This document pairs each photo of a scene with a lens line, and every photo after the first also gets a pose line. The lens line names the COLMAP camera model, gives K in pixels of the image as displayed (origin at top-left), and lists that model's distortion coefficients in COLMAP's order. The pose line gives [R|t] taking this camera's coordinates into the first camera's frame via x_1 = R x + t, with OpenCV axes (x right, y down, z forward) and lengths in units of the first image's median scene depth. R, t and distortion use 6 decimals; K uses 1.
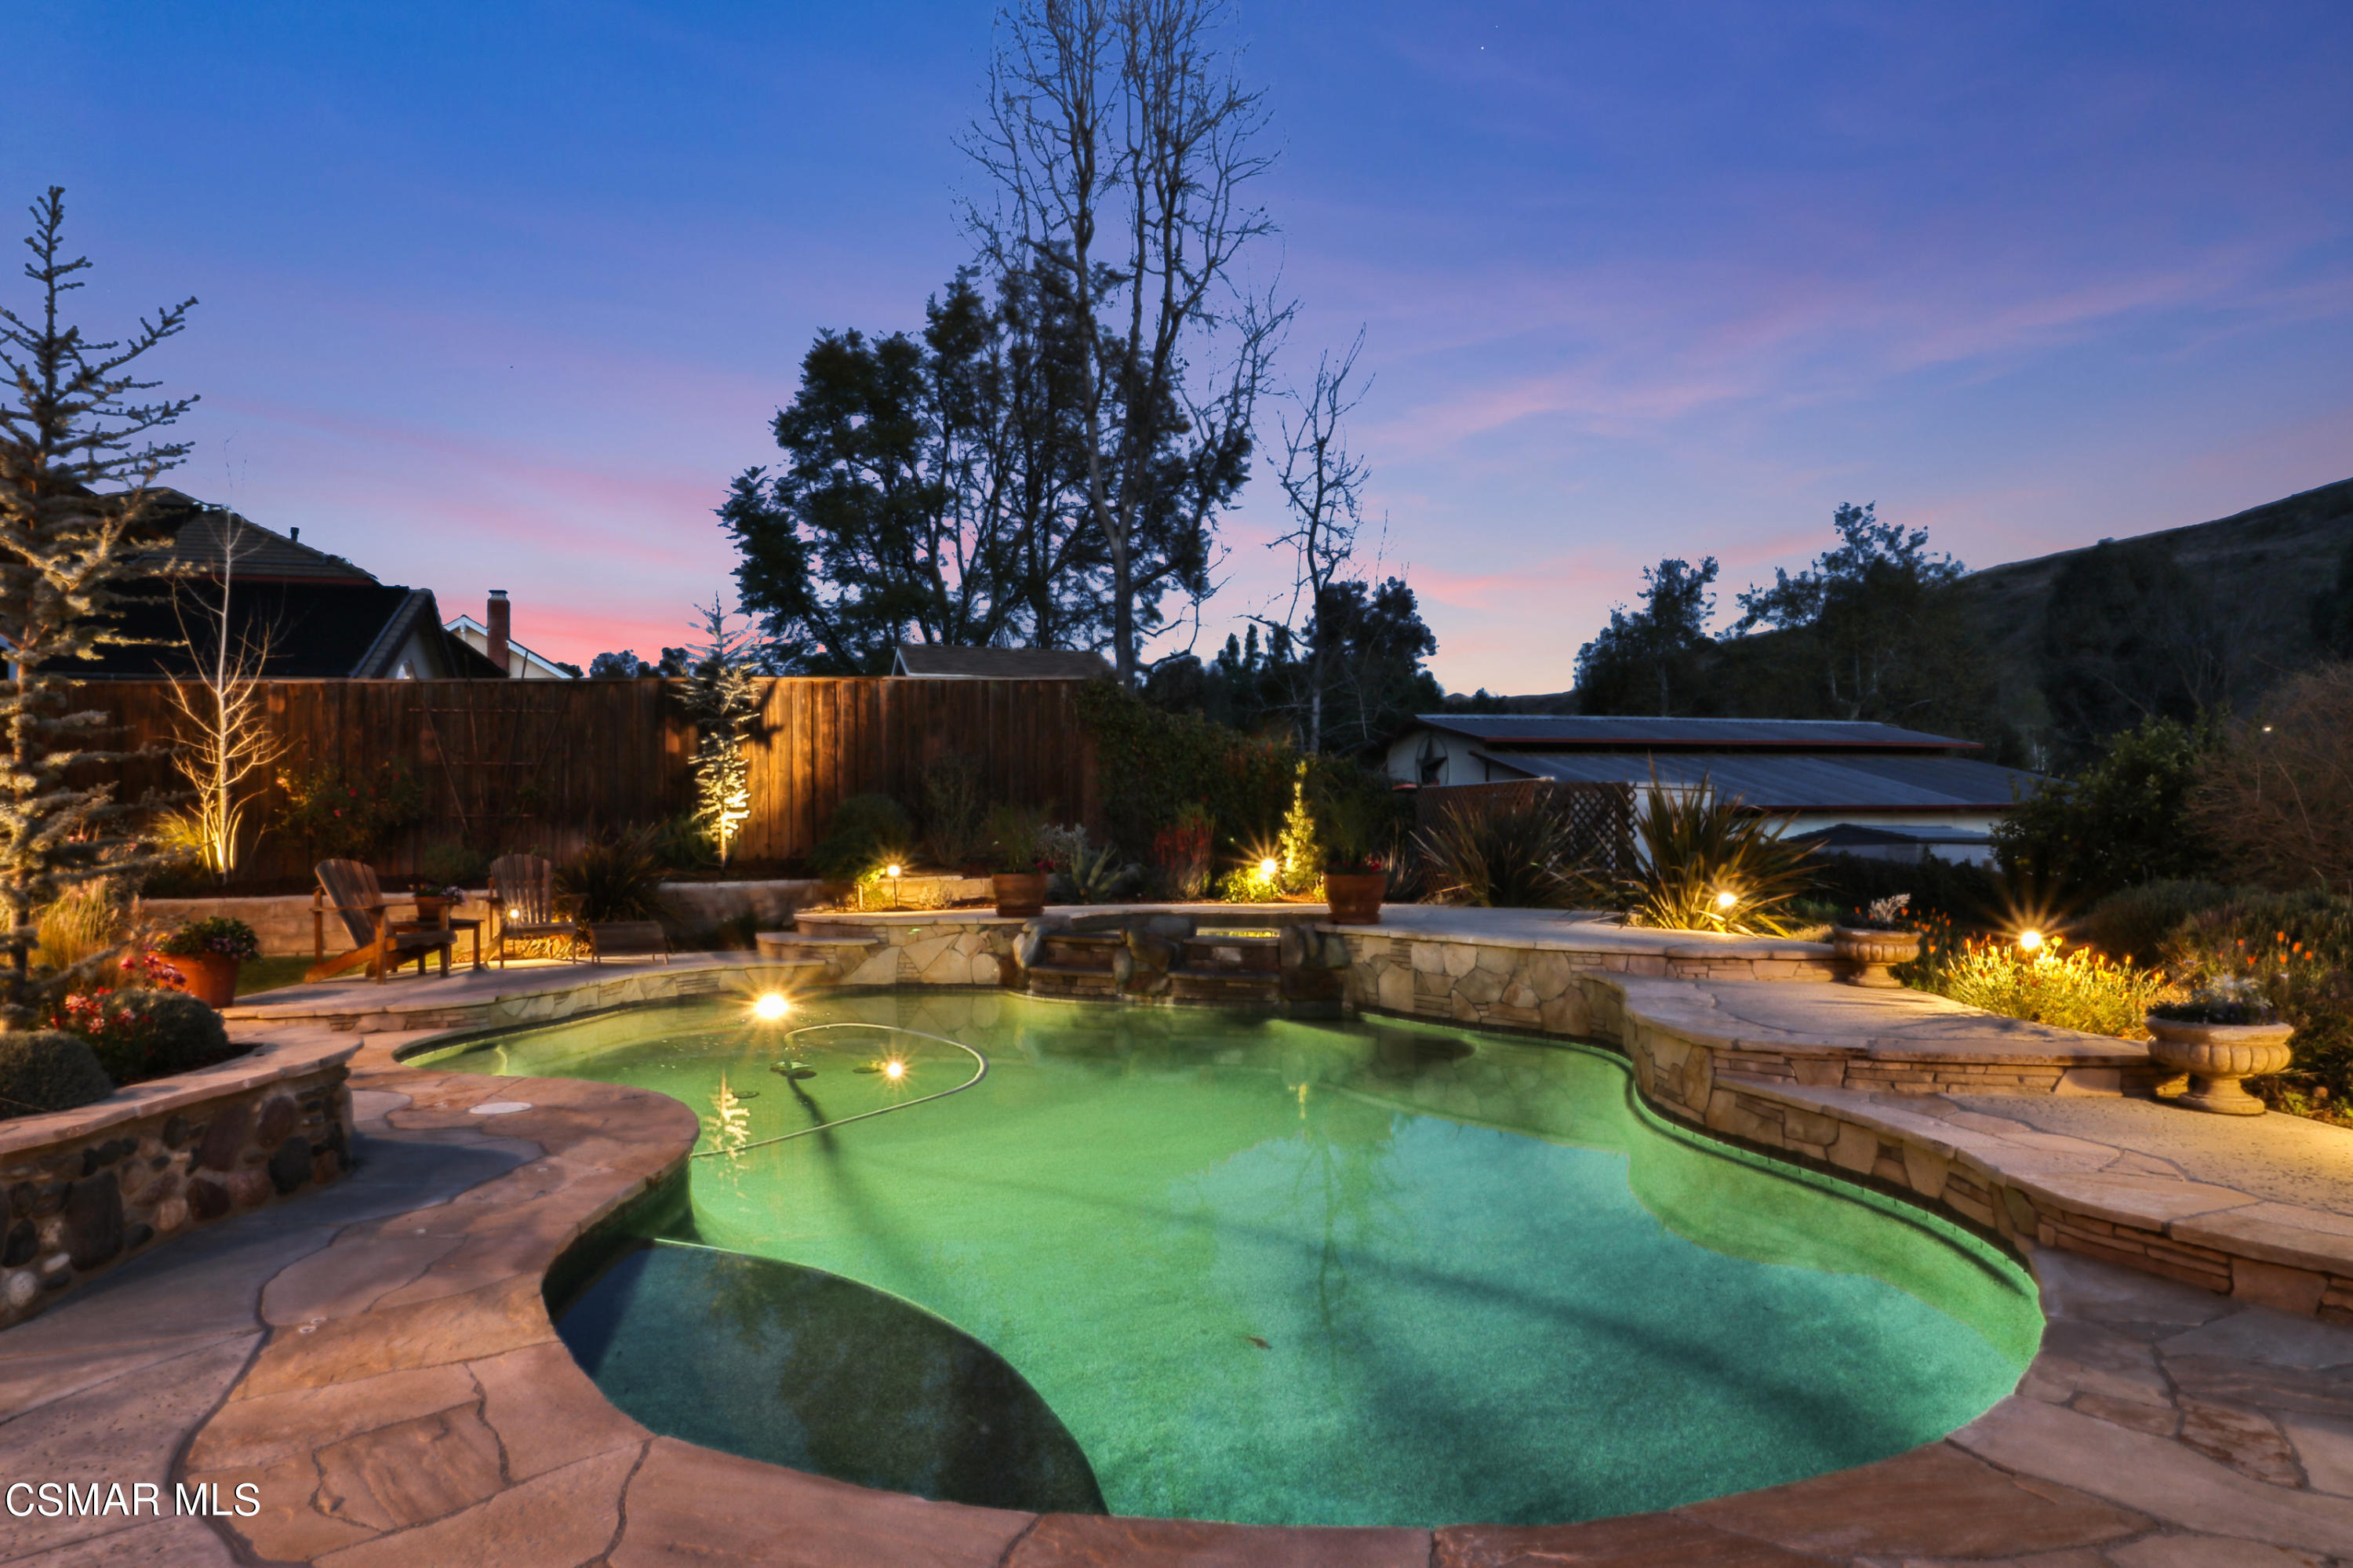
lens RADIAL K [[1371.8, 0, 1161.2], [0, 1371.8, 793.0], [0, 0, 1]] dist [0.004038, -0.013663]
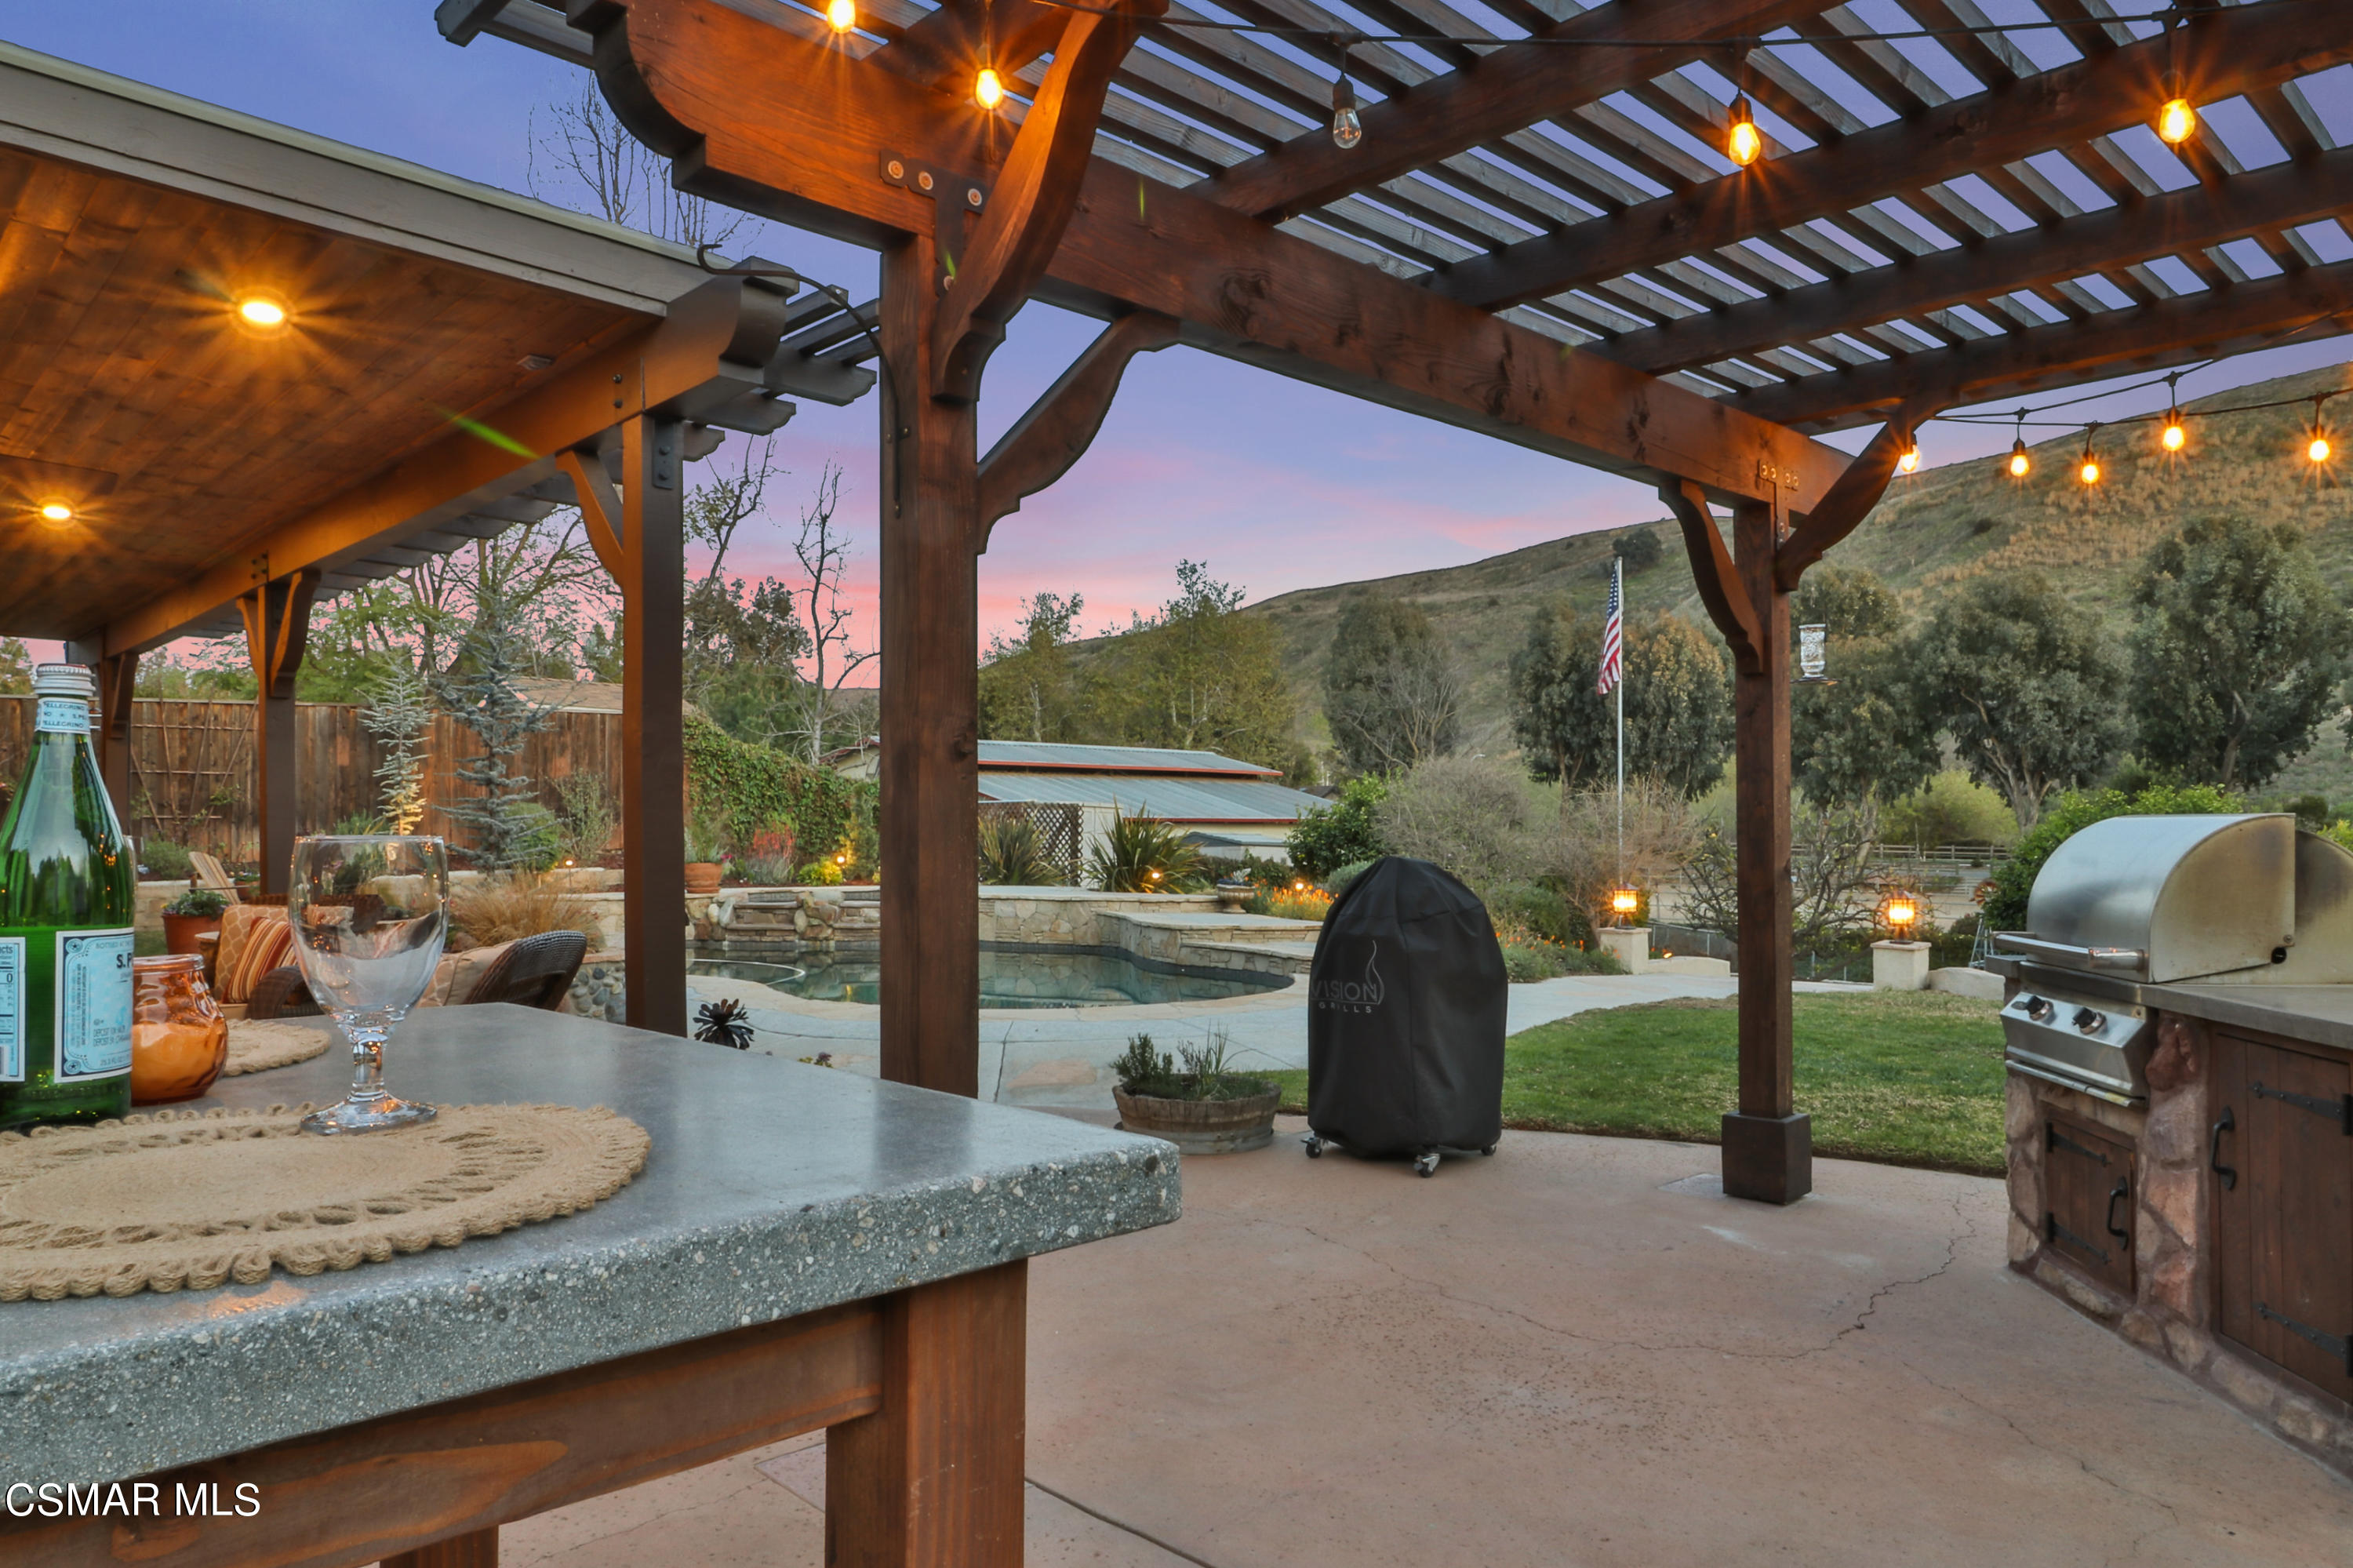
lens RADIAL K [[1526.3, 0, 1173.8], [0, 1526.3, 824.4], [0, 0, 1]] dist [0.019585, -0.018808]
pose [[0.891366, 0.010264, 0.453169, -0.217330], [-0.019938, 0.999664, 0.016576, -0.010150], [-0.452846, -0.023811, 0.891271, -0.360224]]
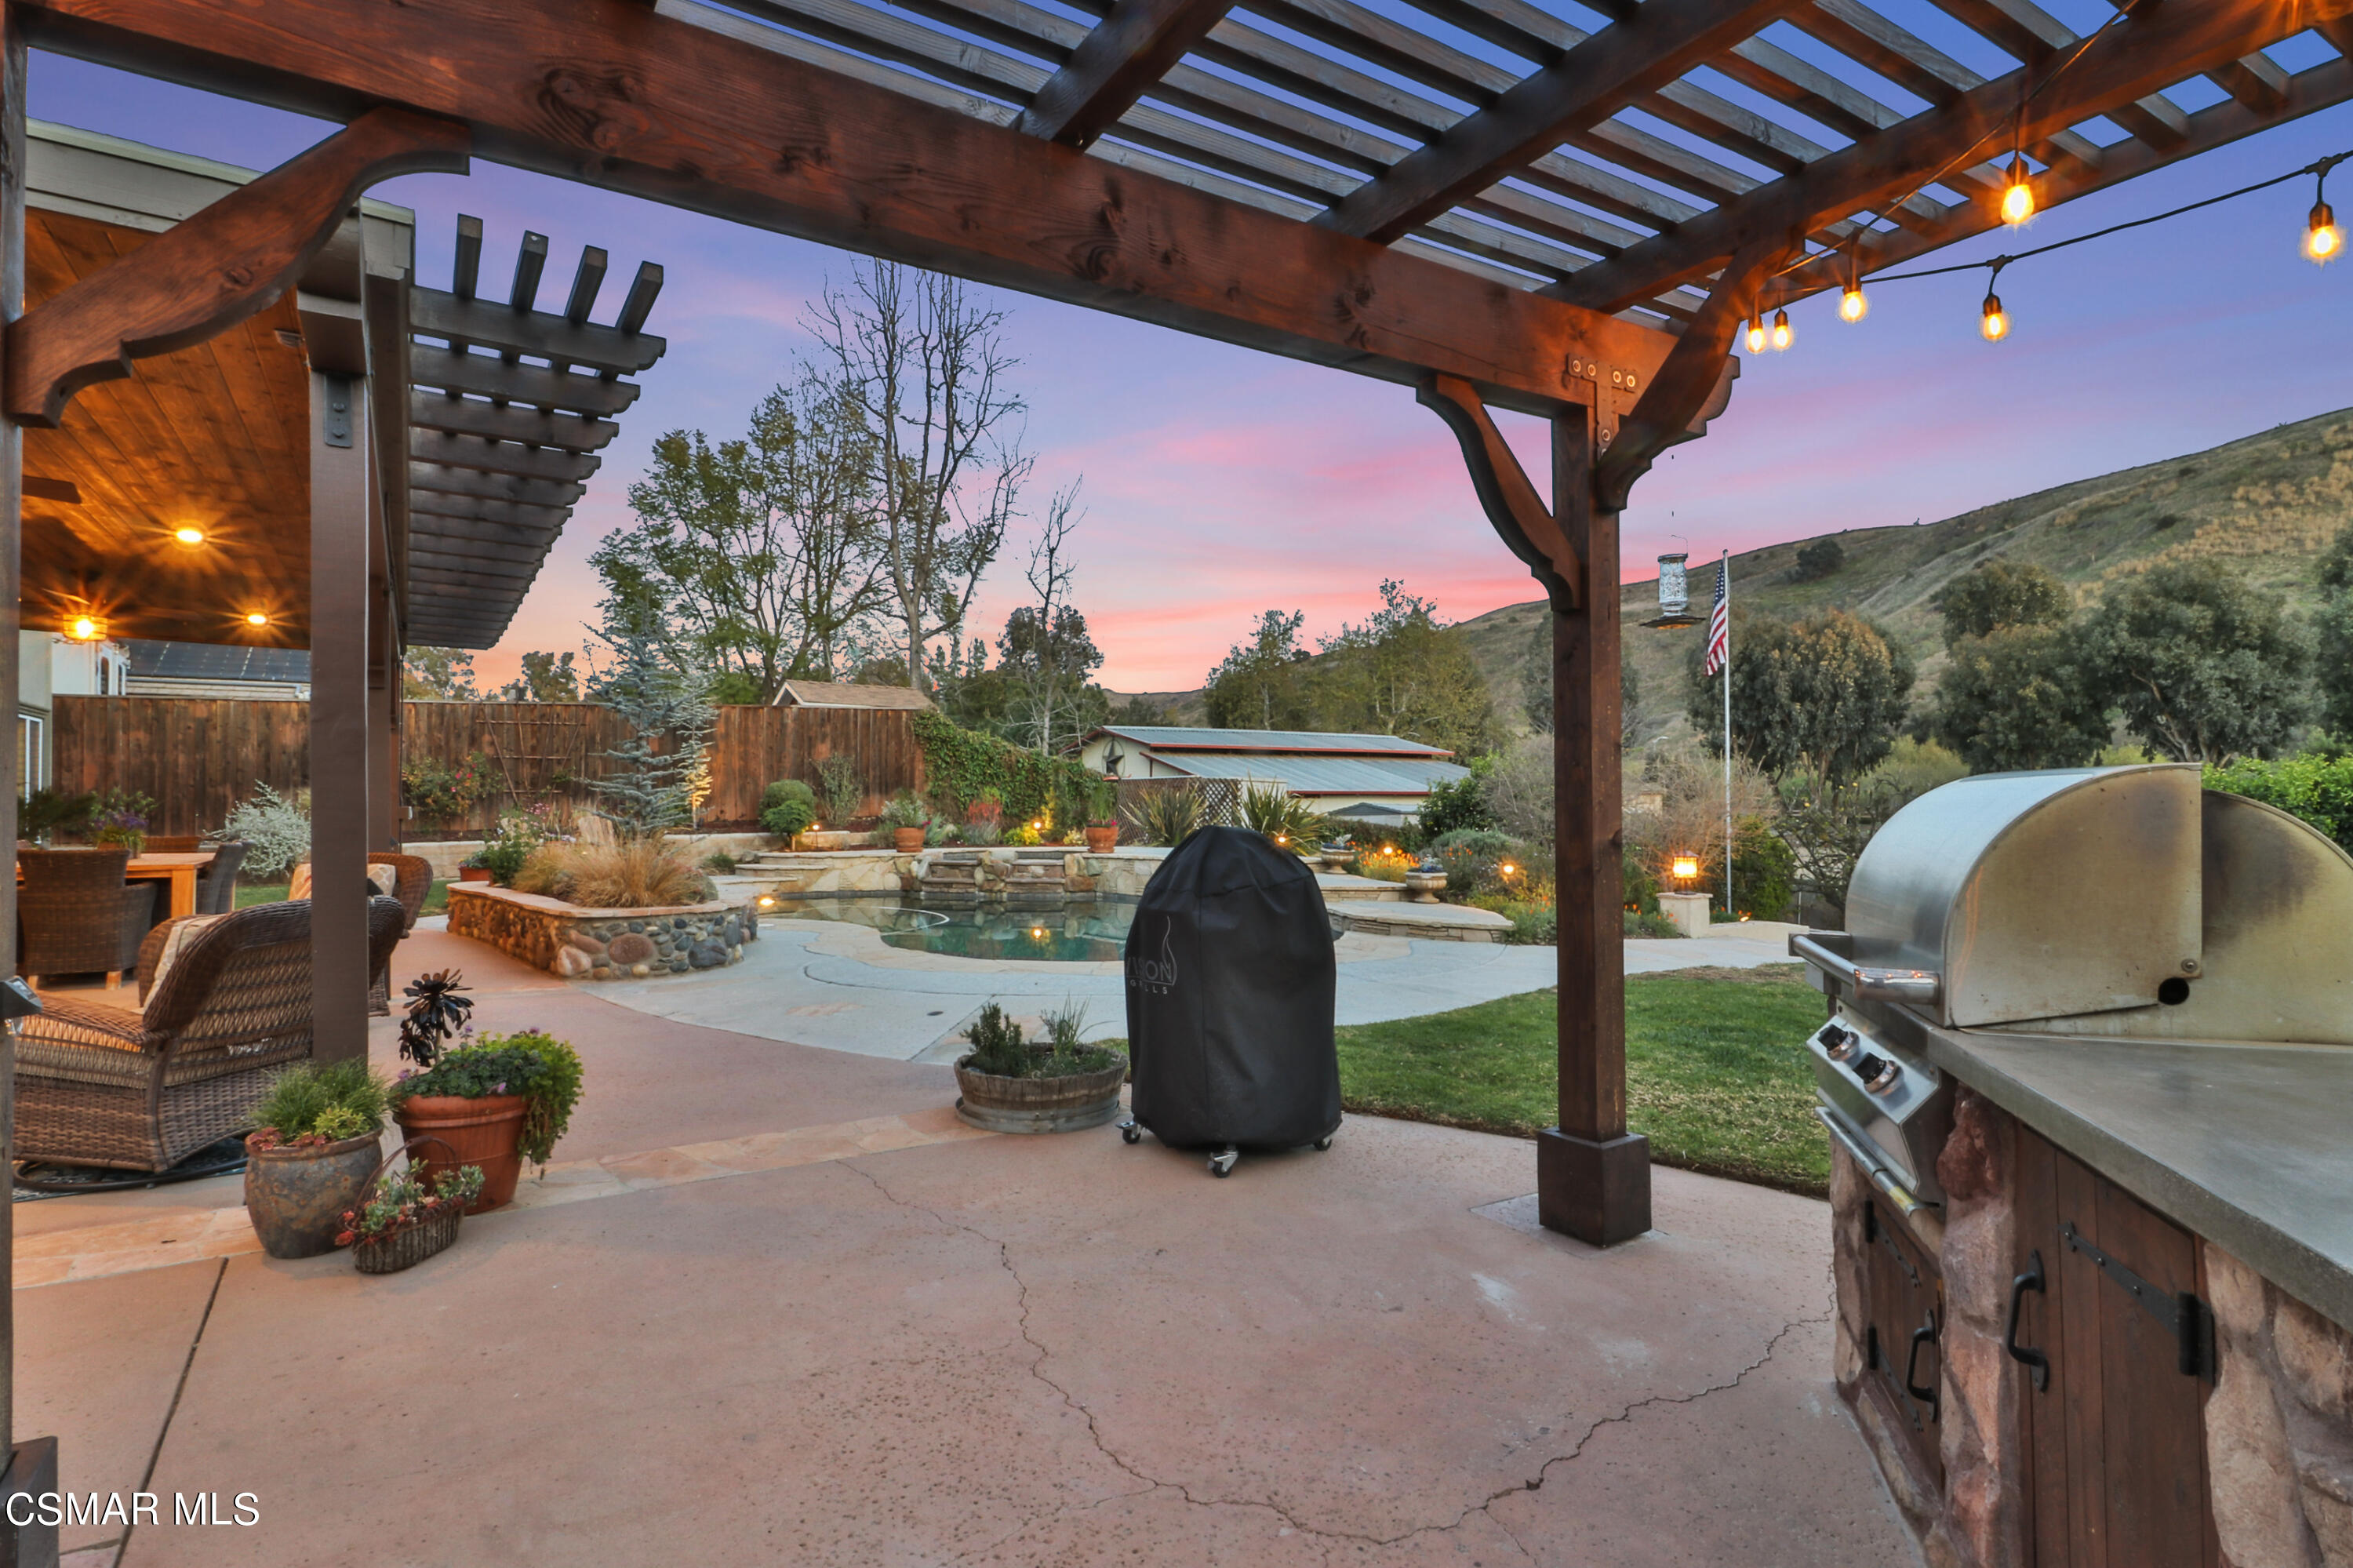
lens RADIAL K [[1200.0, 0, 1166.3], [0, 1200.0, 790.5], [0, 0, 1]] dist [0.032619, -0.015539]
pose [[0.964953, 0.009834, 0.262240, -0.106535], [-0.014113, 0.999796, 0.014436, -0.009232], [-0.262044, -0.017631, 0.964895, -0.322386]]
